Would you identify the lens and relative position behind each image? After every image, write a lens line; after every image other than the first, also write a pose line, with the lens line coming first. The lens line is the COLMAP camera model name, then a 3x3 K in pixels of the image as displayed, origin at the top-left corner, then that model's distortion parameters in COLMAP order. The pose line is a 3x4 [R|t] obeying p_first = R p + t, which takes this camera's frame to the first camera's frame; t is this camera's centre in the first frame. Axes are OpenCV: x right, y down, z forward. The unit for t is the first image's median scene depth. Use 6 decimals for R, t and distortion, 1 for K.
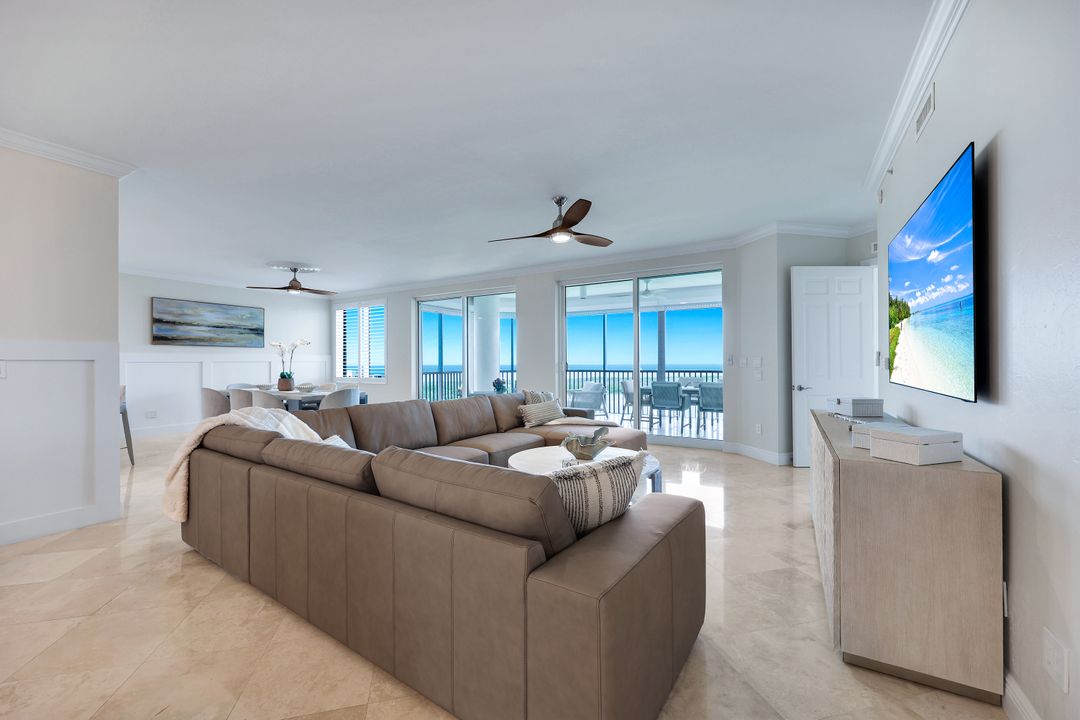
lens RADIAL K [[437.5, 0, 539.1], [0, 437.5, 357.2], [0, 0, 1]] dist [-0.001480, 0.000021]
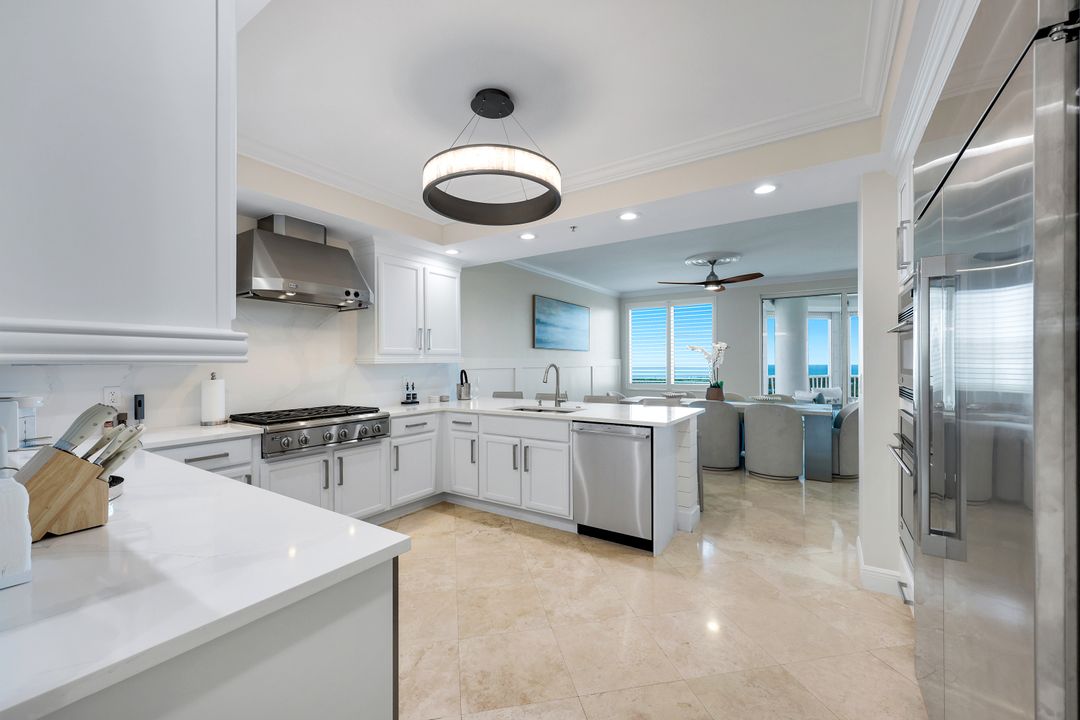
lens RADIAL K [[437.5, 0, 534.0], [0, 437.5, 363.6], [0, 0, 1]] dist [-0.001480, 0.000021]
pose [[0.998682, 0.000661, -0.051330, -0.800541], [0.000010, 0.999915, 0.013065, -0.009080], [0.051334, -0.013048, 0.998596, 0.104001]]
